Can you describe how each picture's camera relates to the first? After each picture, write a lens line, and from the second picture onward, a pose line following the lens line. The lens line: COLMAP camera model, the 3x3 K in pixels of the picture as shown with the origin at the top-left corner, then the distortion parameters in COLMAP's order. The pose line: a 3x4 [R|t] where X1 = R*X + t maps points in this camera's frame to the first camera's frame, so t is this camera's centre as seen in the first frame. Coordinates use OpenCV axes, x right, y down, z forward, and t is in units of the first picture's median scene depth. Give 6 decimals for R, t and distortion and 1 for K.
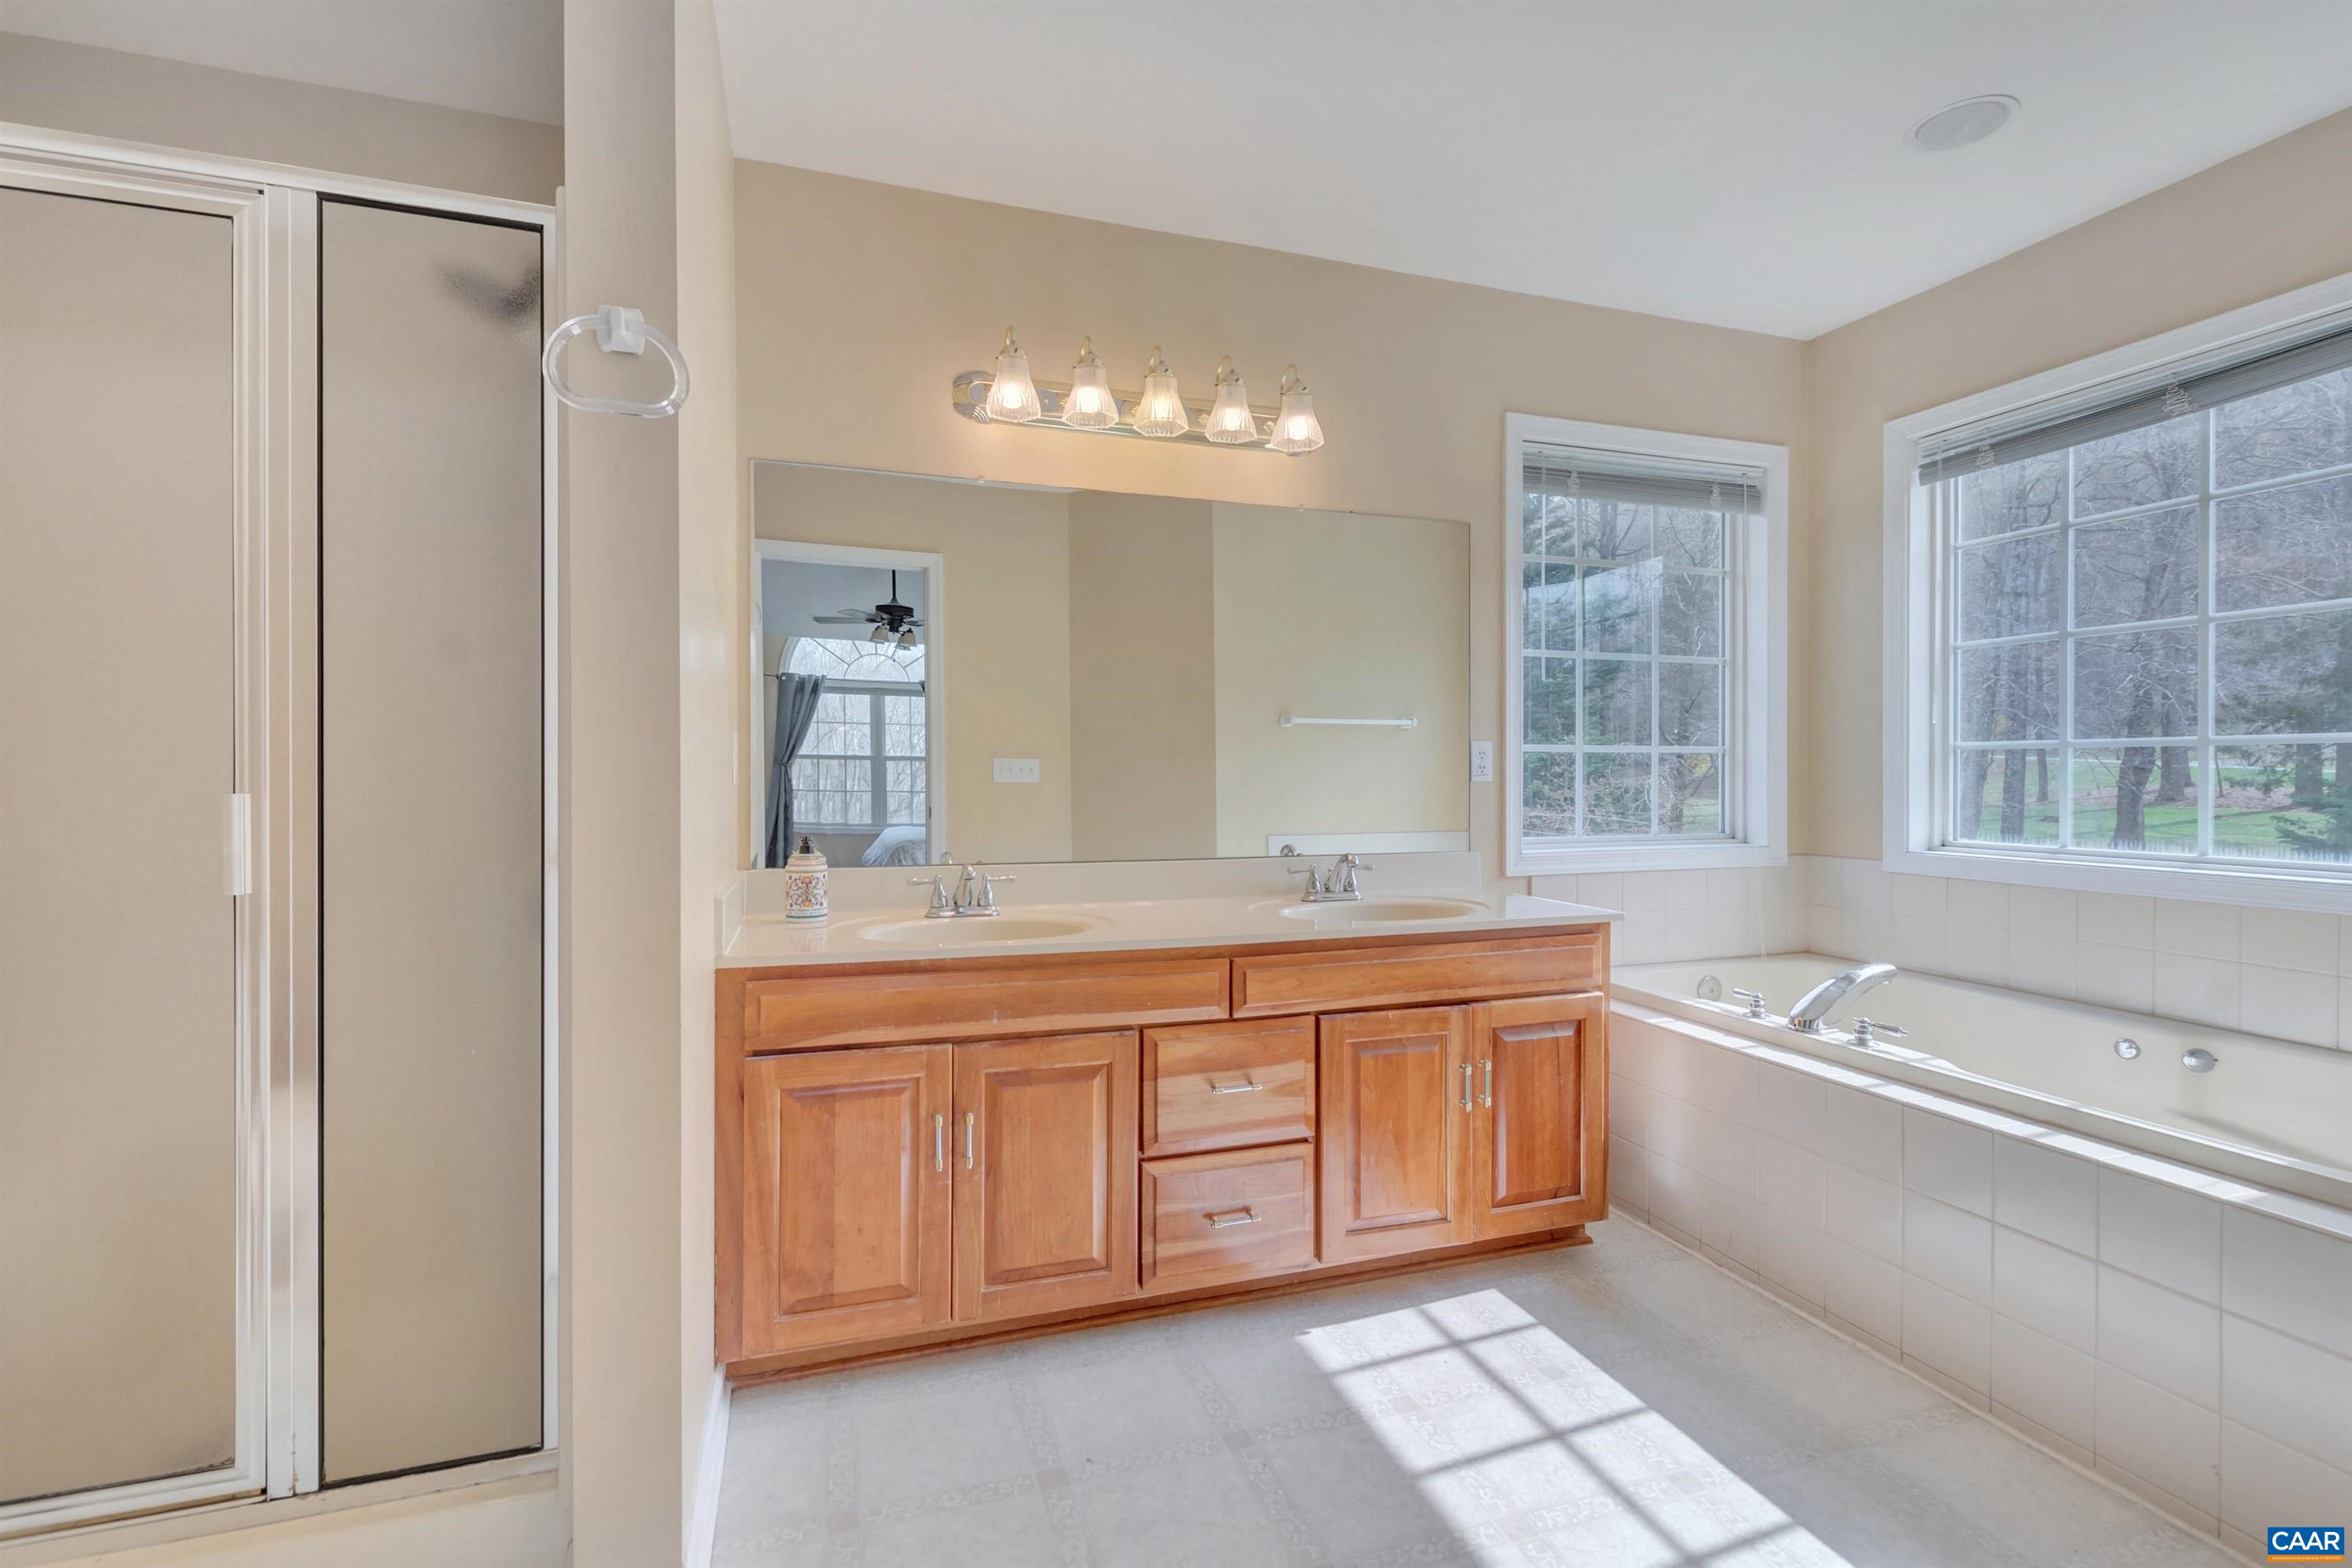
lens RADIAL K [[1016.3, 0, 1171.3], [0, 1016.3, 772.7], [0, 0, 1]] dist [-0.001081, -0.001409]
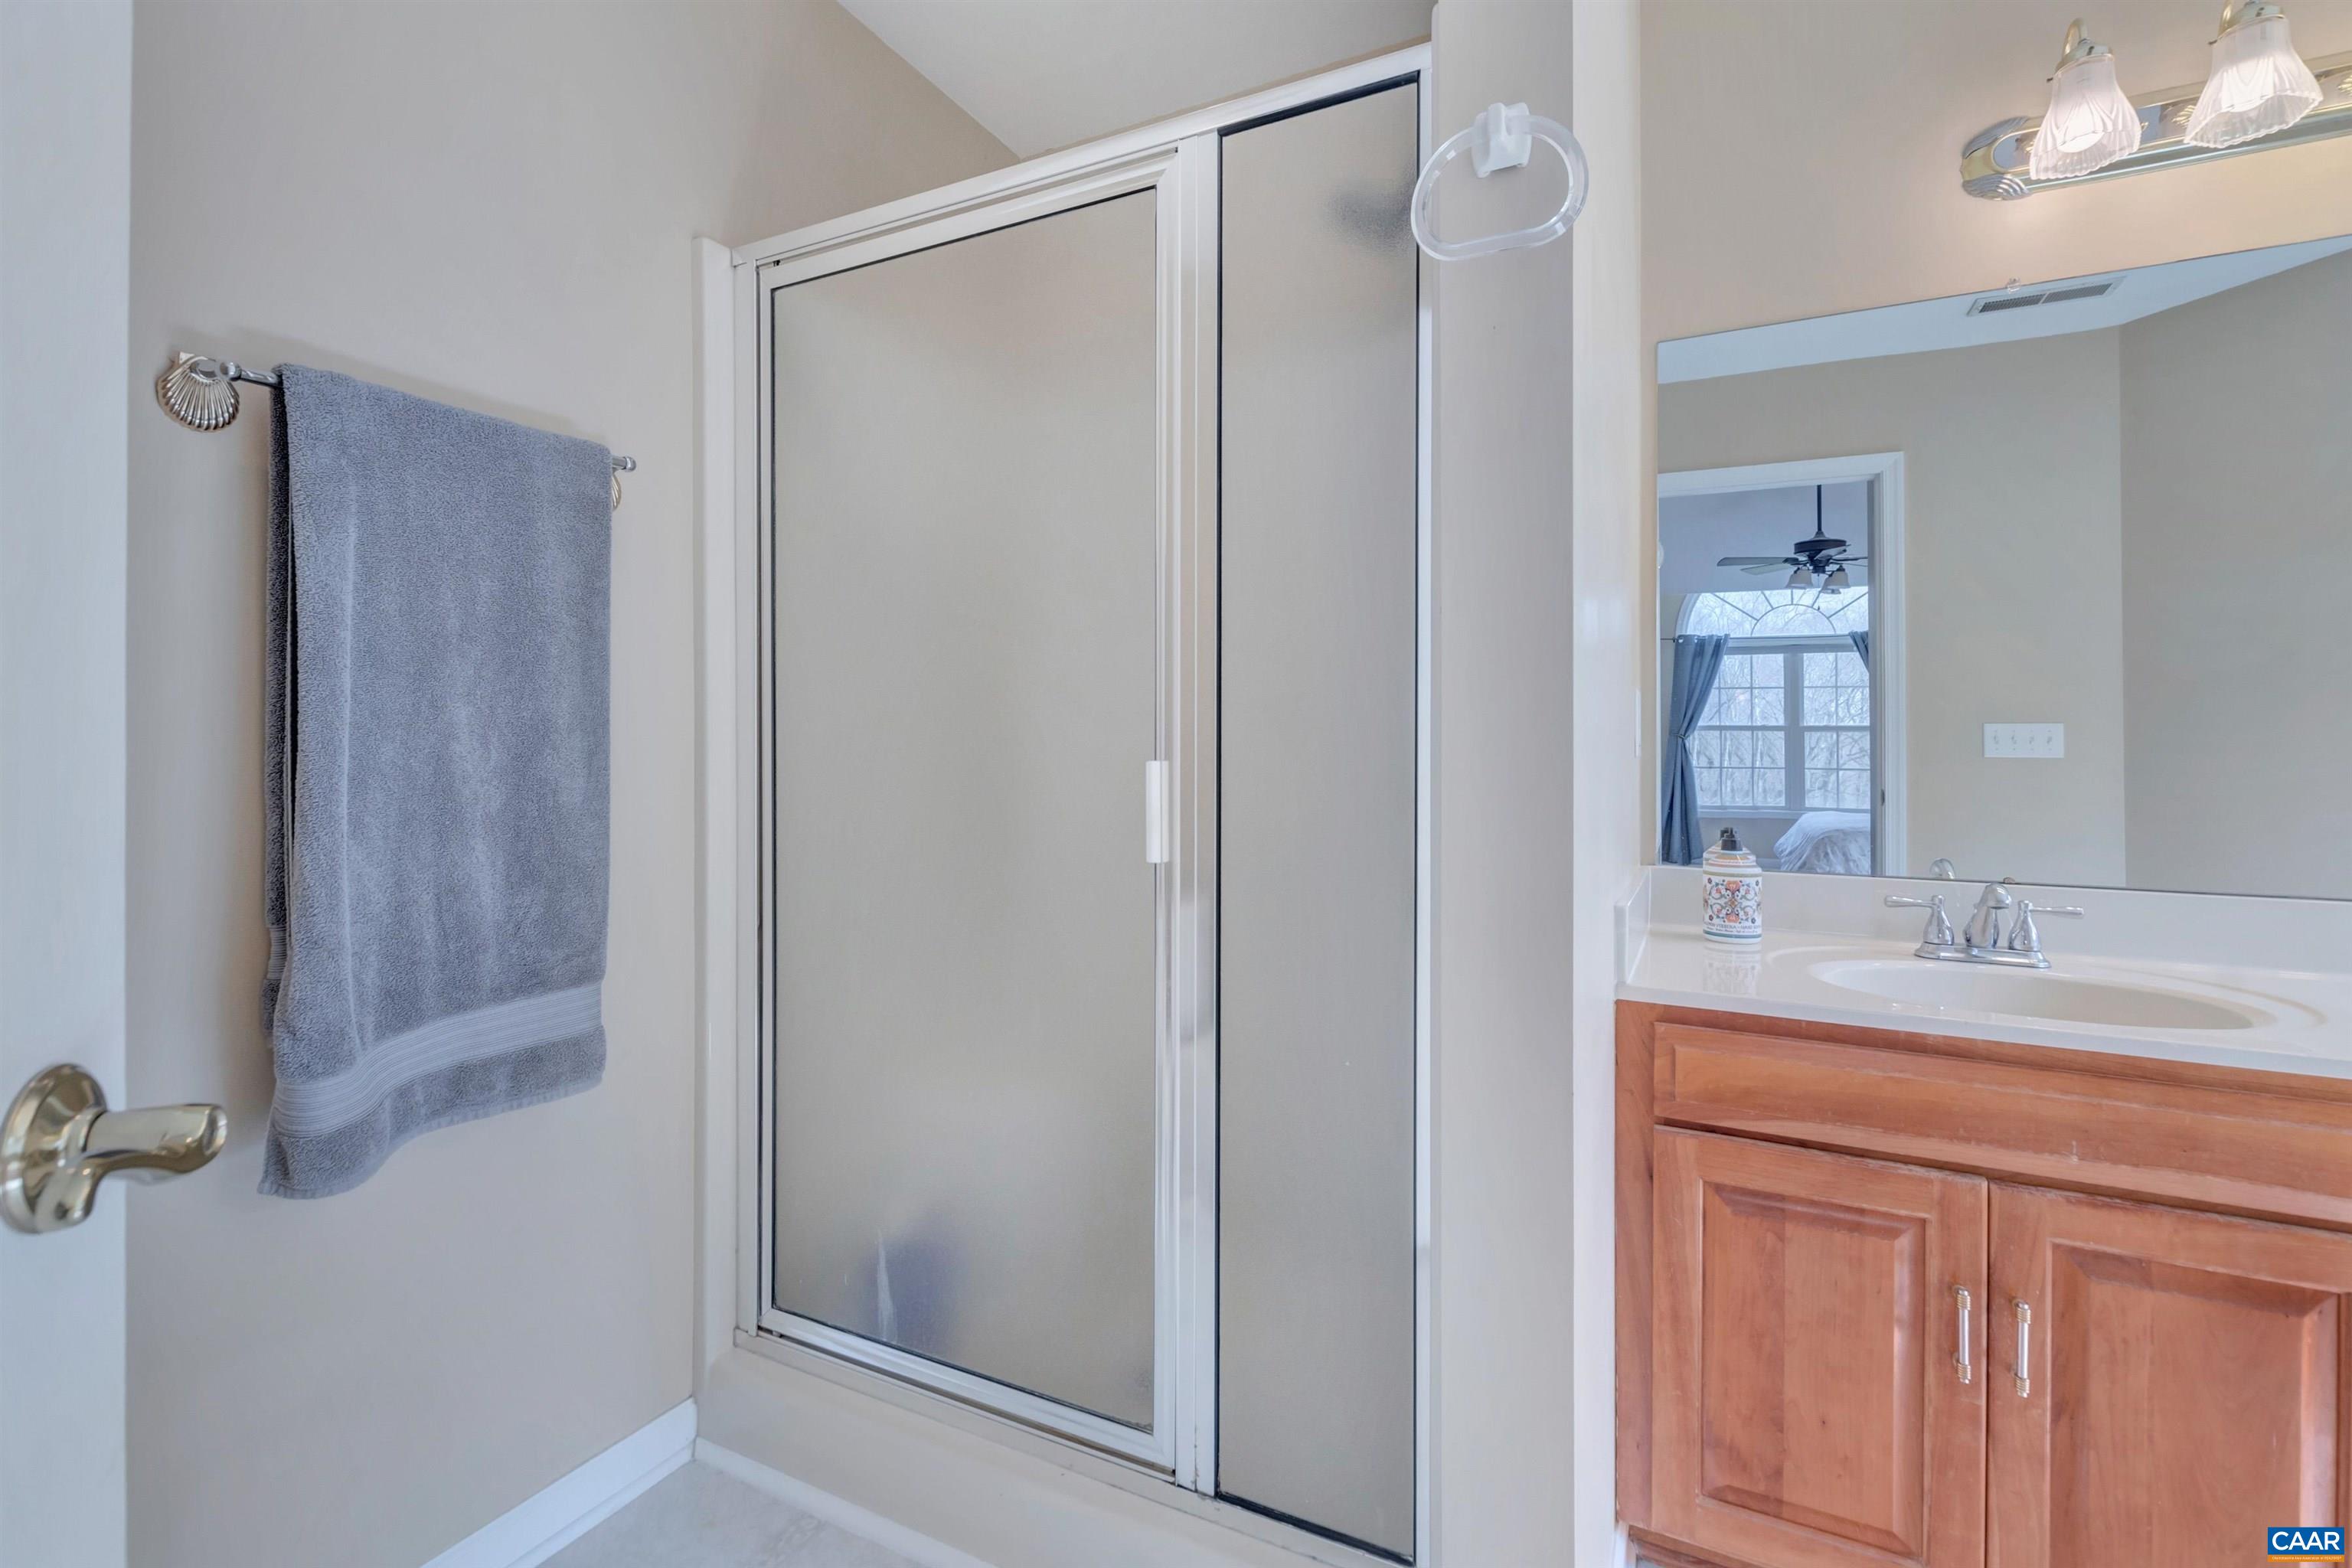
lens RADIAL K [[1052.4, 0, 1272.9], [0, 1052.4, 756.0], [0, 0, 1]] dist [0.022734, -0.011771]
pose [[0.747678, 0.005869, -0.664035, -0.112746], [-0.000591, 0.999966, 0.008173, 0.005237], [0.664061, -0.005718, 0.747657, 0.231501]]
